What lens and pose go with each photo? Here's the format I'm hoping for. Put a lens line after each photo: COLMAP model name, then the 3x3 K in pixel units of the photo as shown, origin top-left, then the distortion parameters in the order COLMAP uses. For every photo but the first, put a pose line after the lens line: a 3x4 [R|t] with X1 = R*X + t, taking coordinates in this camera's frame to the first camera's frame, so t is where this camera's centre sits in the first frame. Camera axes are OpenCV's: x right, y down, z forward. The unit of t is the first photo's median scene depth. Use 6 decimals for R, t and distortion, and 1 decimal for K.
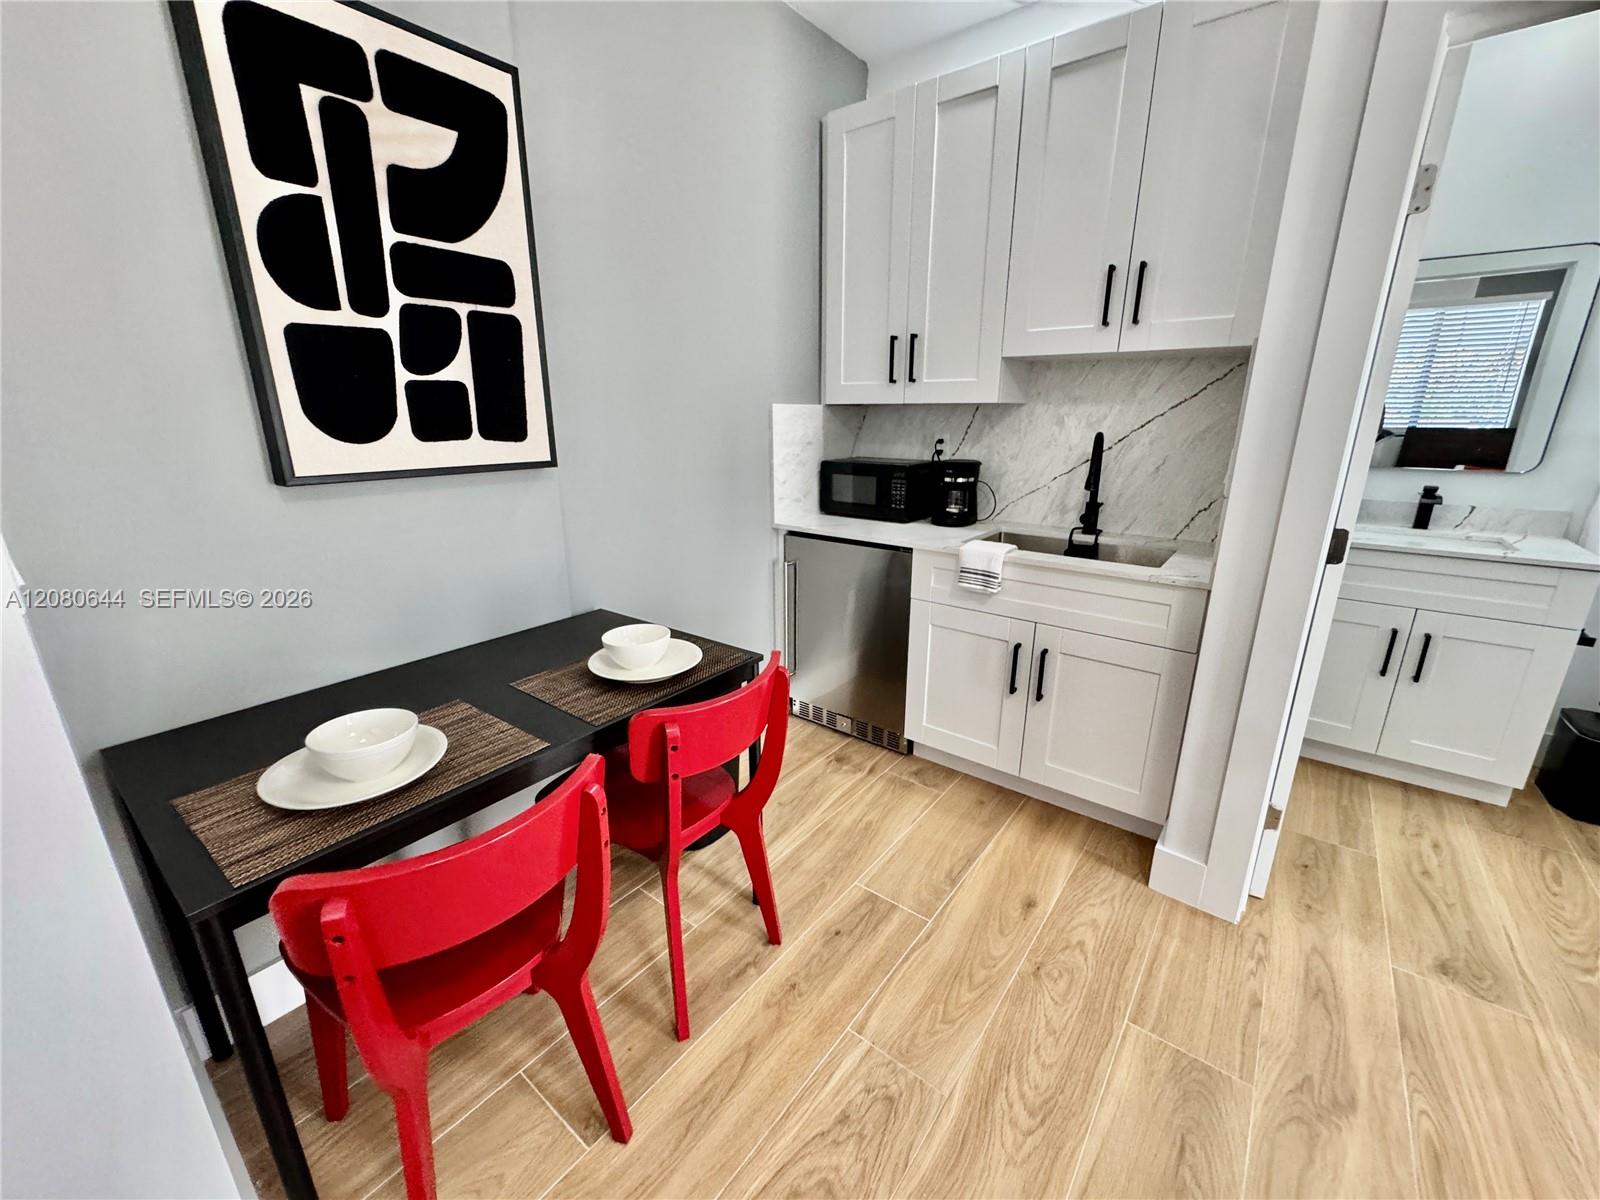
lens RADIAL K [[640.7, 0, 800.9], [0, 640.7, 599.6], [0, 0, 1]] dist [-0.003858, -0.000240]
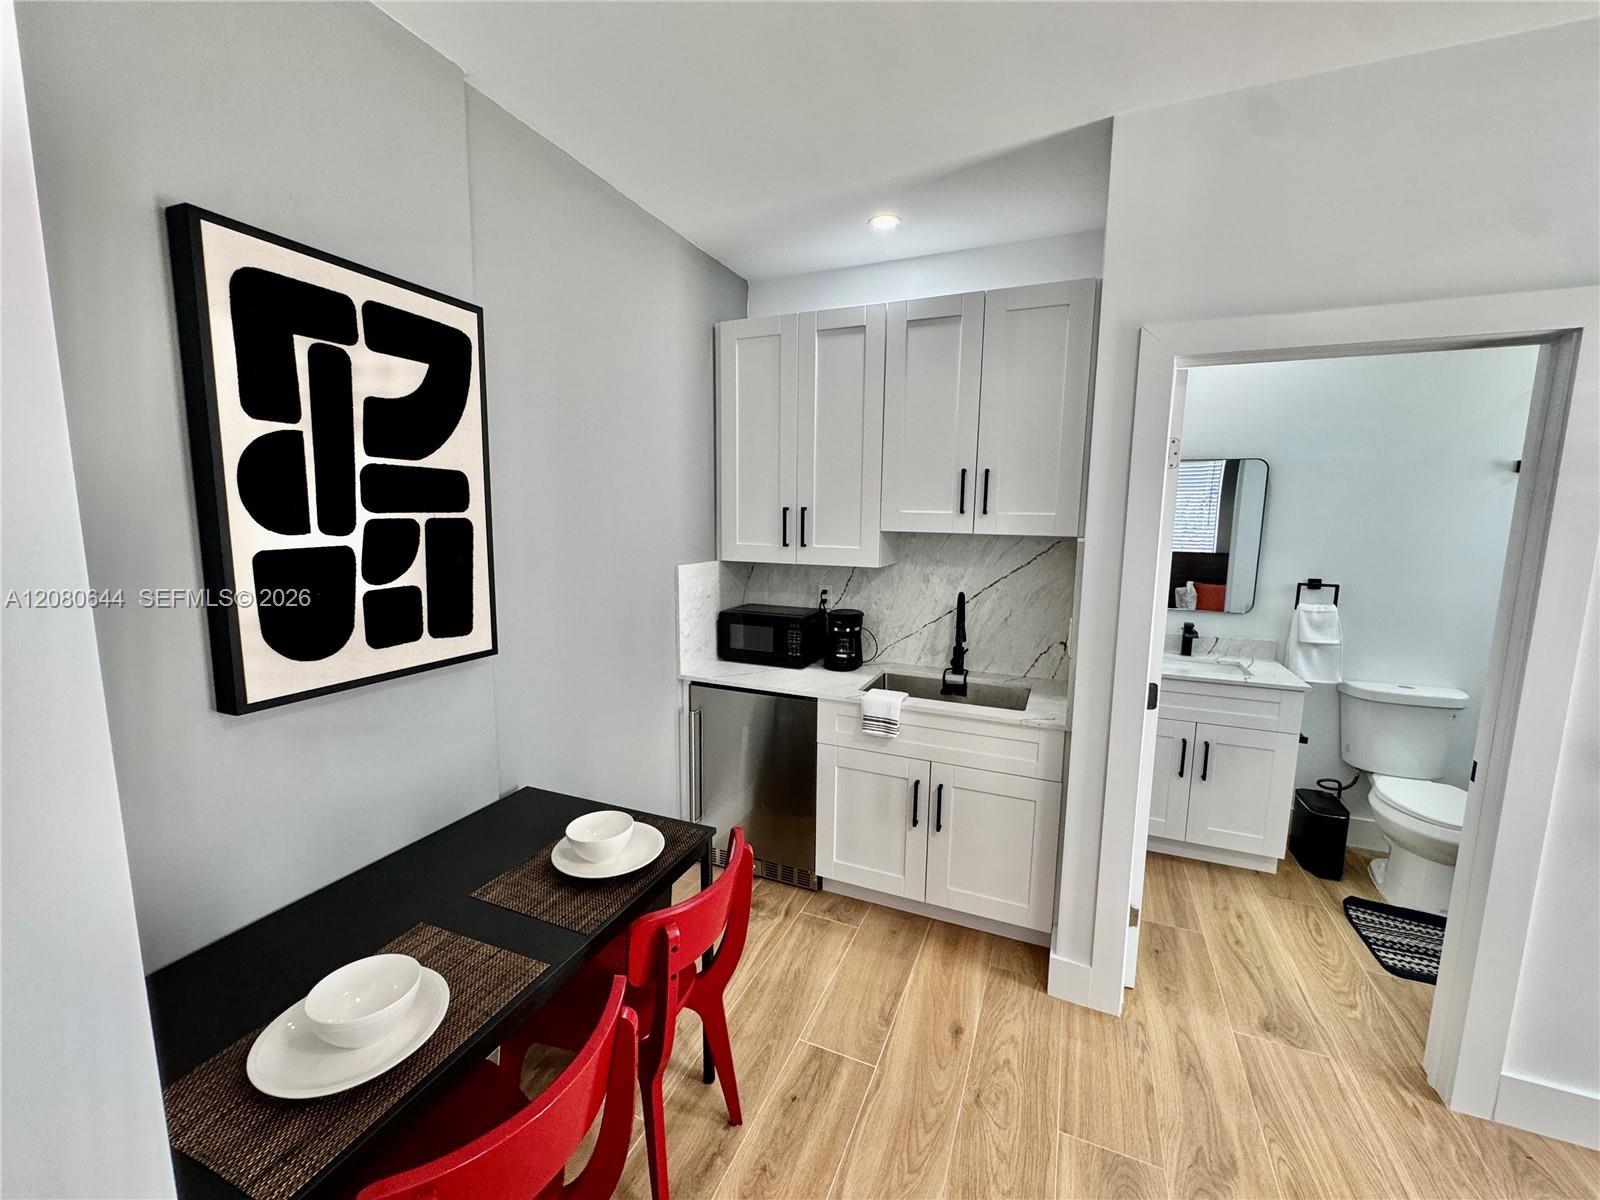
lens RADIAL K [[640.7, 0, 801.2], [0, 640.7, 598.3], [0, 0, 1]] dist [-0.003858, -0.000240]
pose [[0.966956, -0.021211, 0.254060, -0.168884], [0.059966, 0.987497, -0.145786, -0.116578], [-0.247792, 0.156203, 0.956138, -0.102643]]
